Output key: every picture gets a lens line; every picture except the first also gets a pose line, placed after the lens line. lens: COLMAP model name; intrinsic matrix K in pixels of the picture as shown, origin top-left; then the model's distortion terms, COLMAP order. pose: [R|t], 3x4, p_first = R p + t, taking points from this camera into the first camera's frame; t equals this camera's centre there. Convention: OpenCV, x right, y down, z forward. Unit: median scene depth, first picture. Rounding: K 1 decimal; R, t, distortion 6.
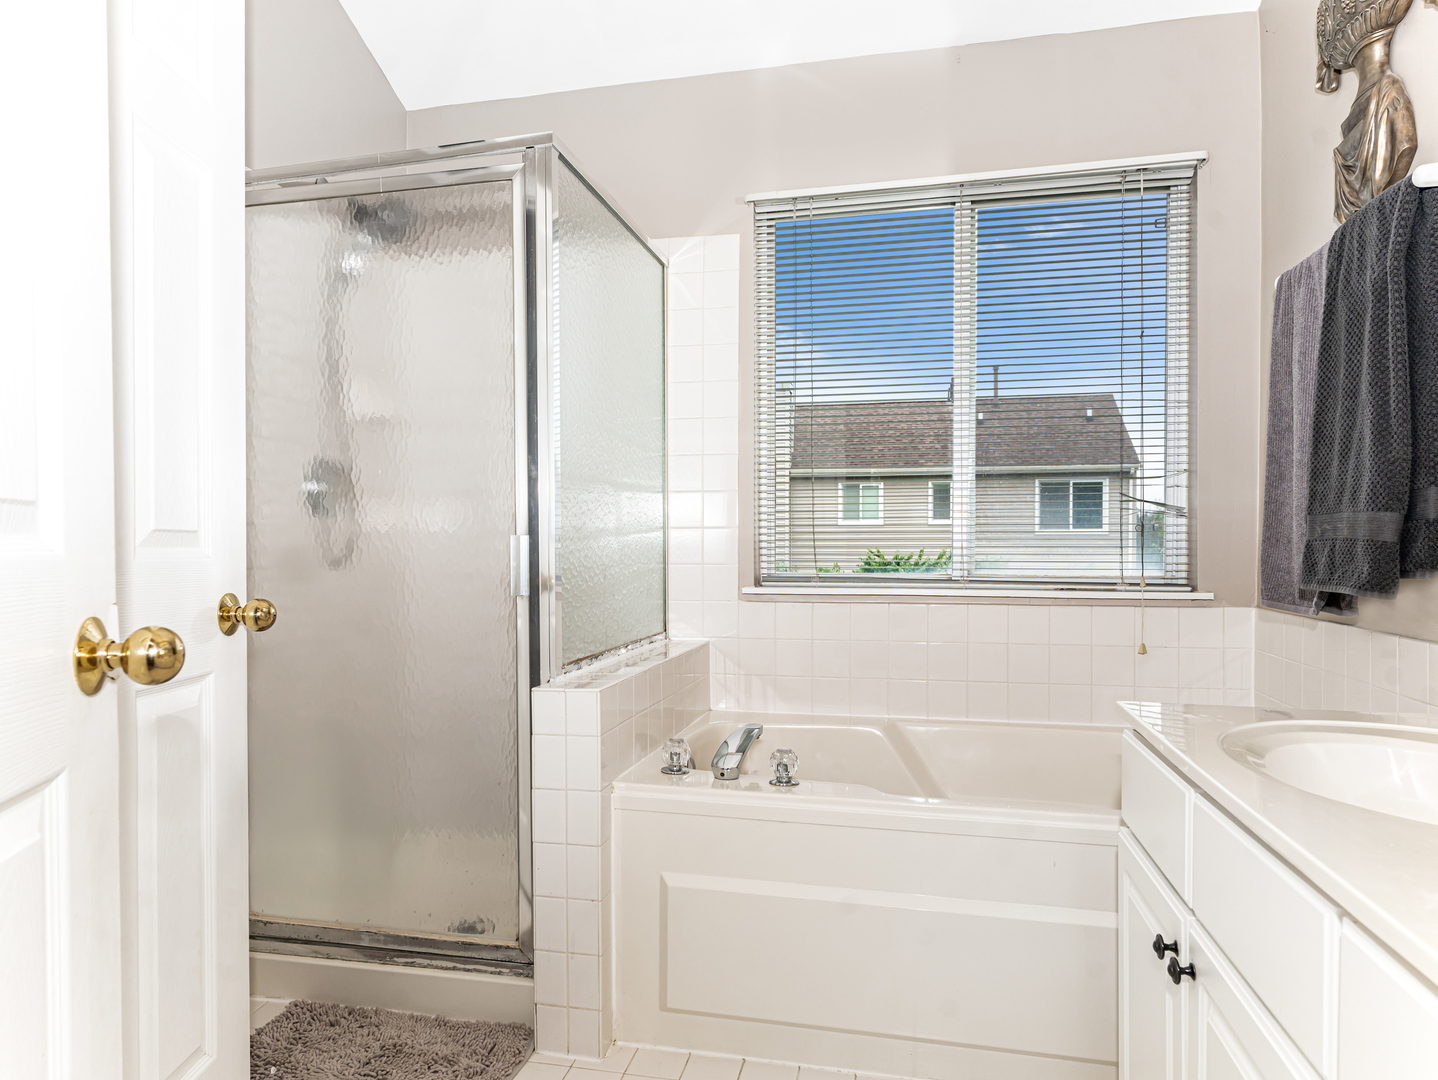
lens RADIAL K [[936.9, 0, 722.4], [0, 936.9, 543.7], [0, 0, 1]] dist [-0.010931, 0.007604]
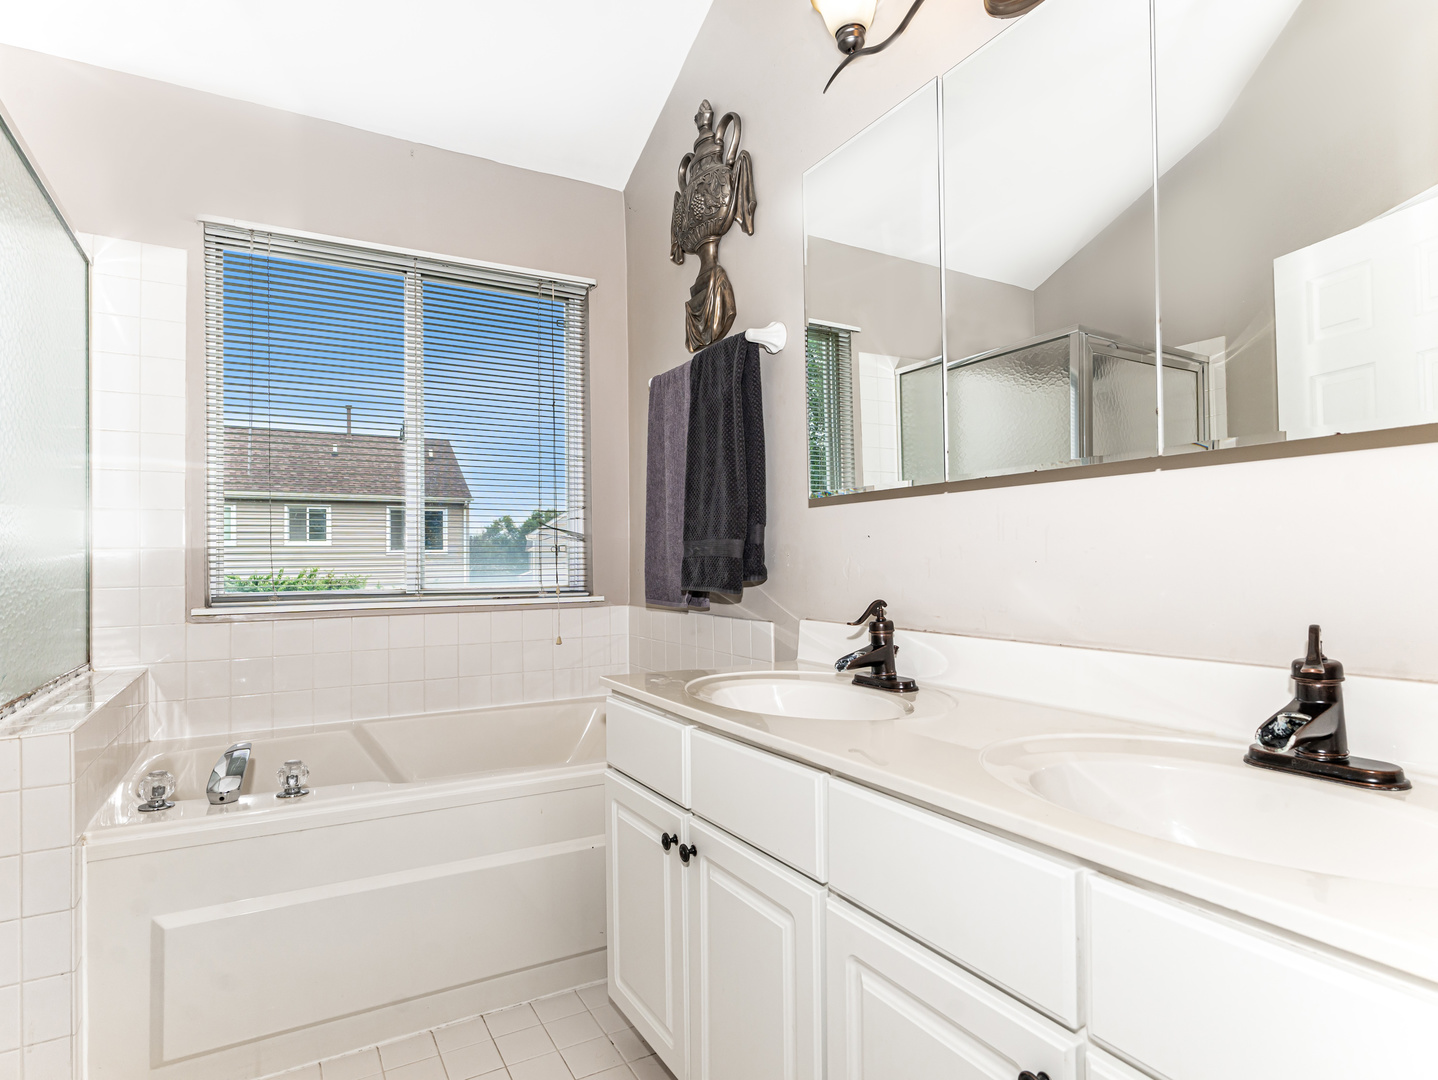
lens RADIAL K [[791.7, 0, 712.9], [0, 791.7, 534.3], [0, 0, 1]] dist [-0.015164, 0.003625]
pose [[0.725977, 0.014721, 0.687561, -0.162058], [0.010212, 0.999430, -0.032181, 0.000471], [-0.687643, 0.030384, 0.725413, 0.030618]]
